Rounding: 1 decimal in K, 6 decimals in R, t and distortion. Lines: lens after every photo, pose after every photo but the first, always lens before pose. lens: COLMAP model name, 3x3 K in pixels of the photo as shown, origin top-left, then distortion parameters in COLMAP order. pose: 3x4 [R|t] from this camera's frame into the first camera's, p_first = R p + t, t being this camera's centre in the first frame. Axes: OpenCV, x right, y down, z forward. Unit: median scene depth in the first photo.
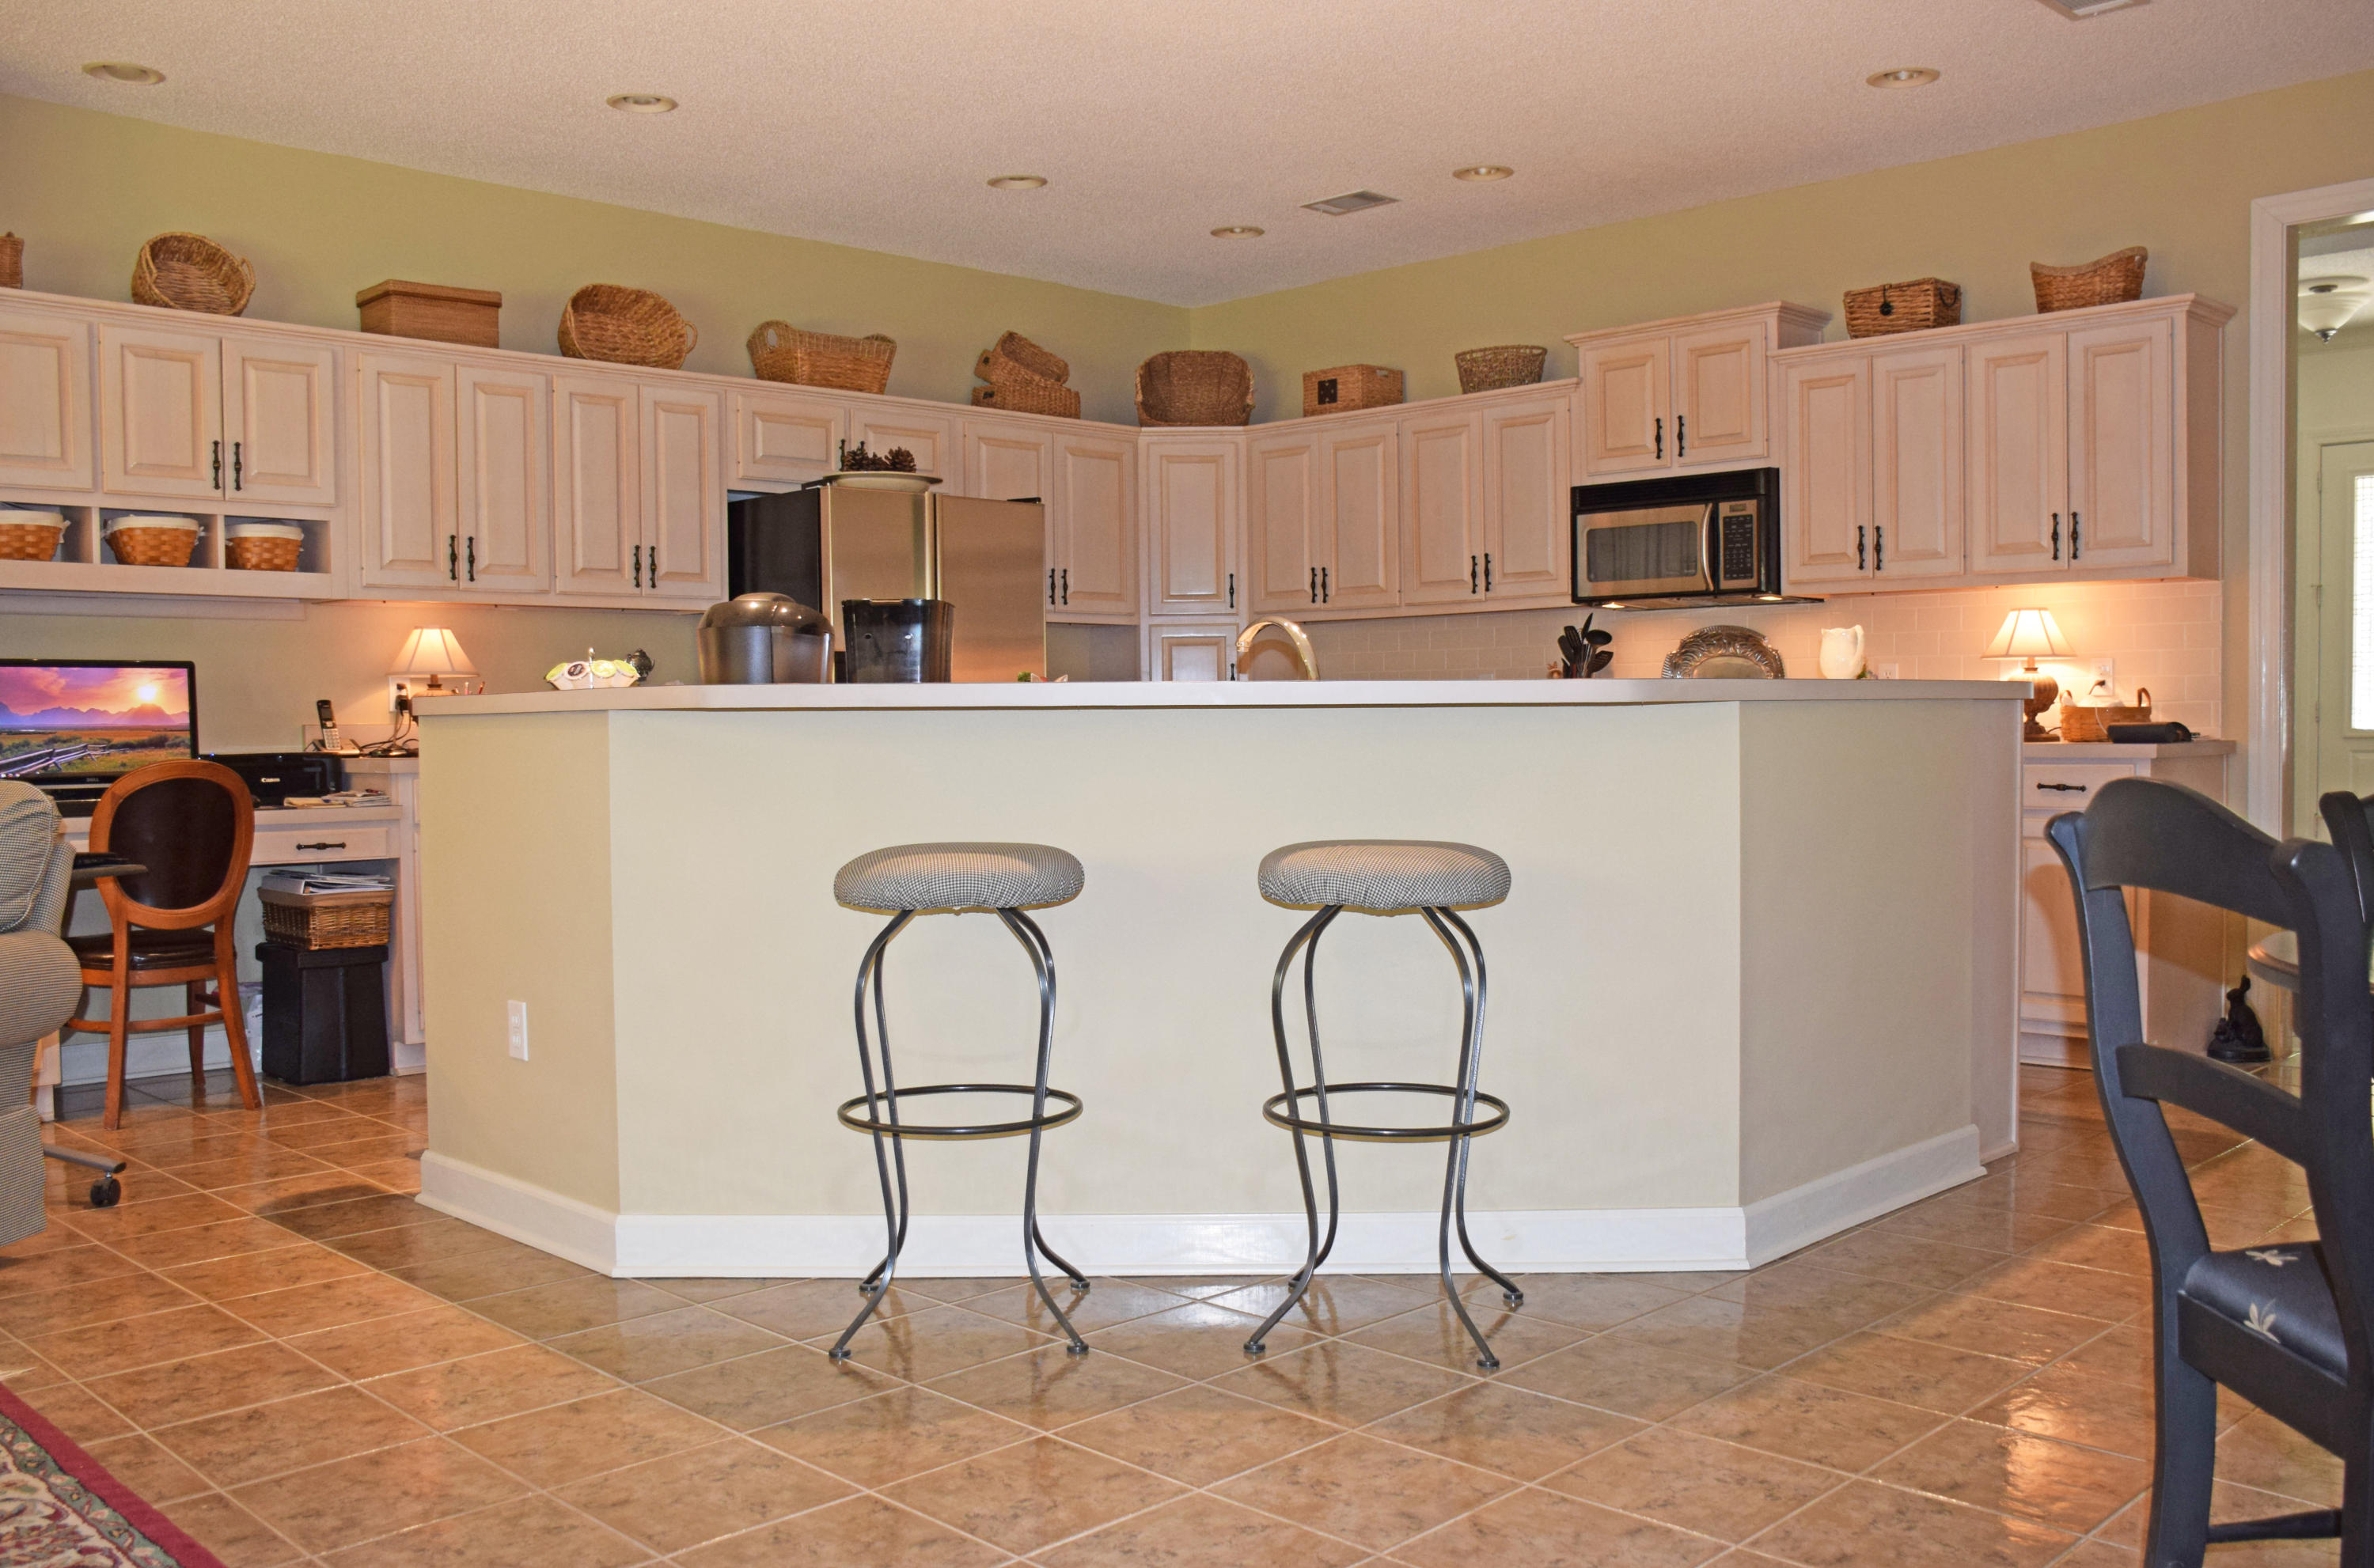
lens RADIAL K [[2127.1, 0, 1174.1], [0, 2127.1, 776.0], [0, 0, 1]] dist [-0.118373, 0.112707]
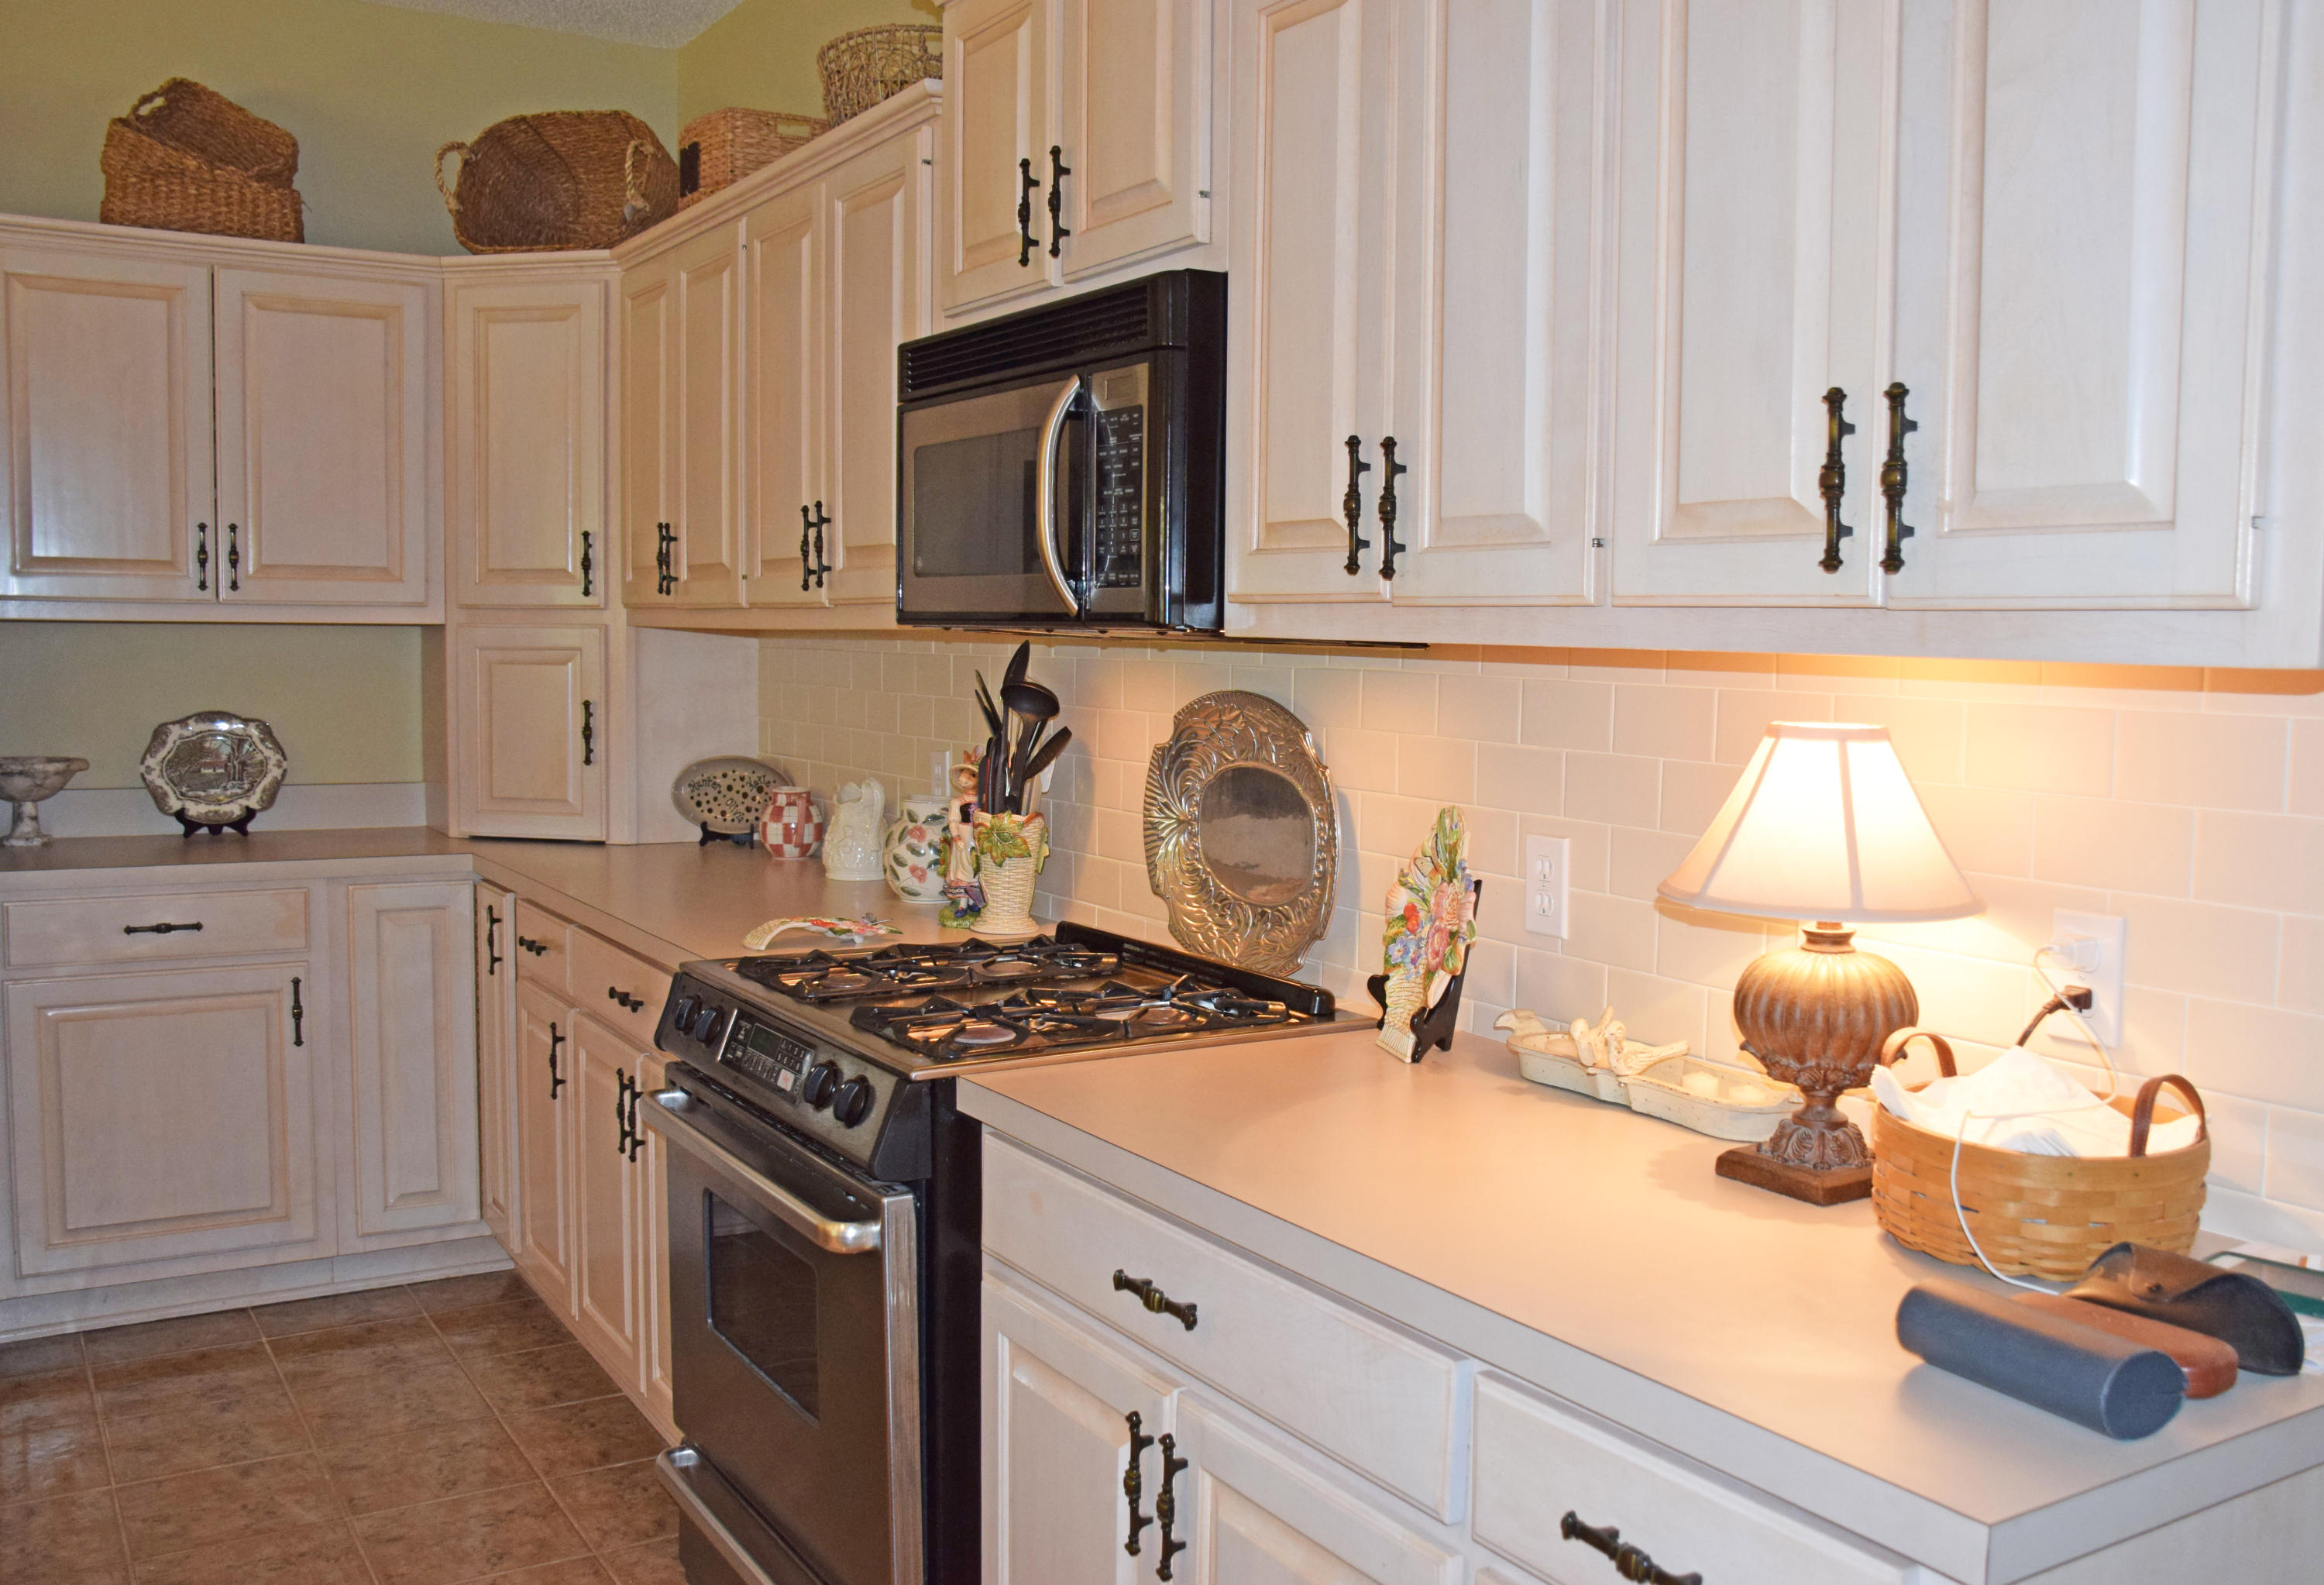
lens RADIAL K [[2120.2, 0, 1174.5], [0, 2120.2, 787.8], [0, 0, 1]] dist [-0.058474, 0.032129]
pose [[0.974230, 0.038841, -0.222187, 0.355042], [-0.028379, 0.998341, 0.050091, -0.076557], [0.223764, -0.042495, 0.973717, 0.640290]]
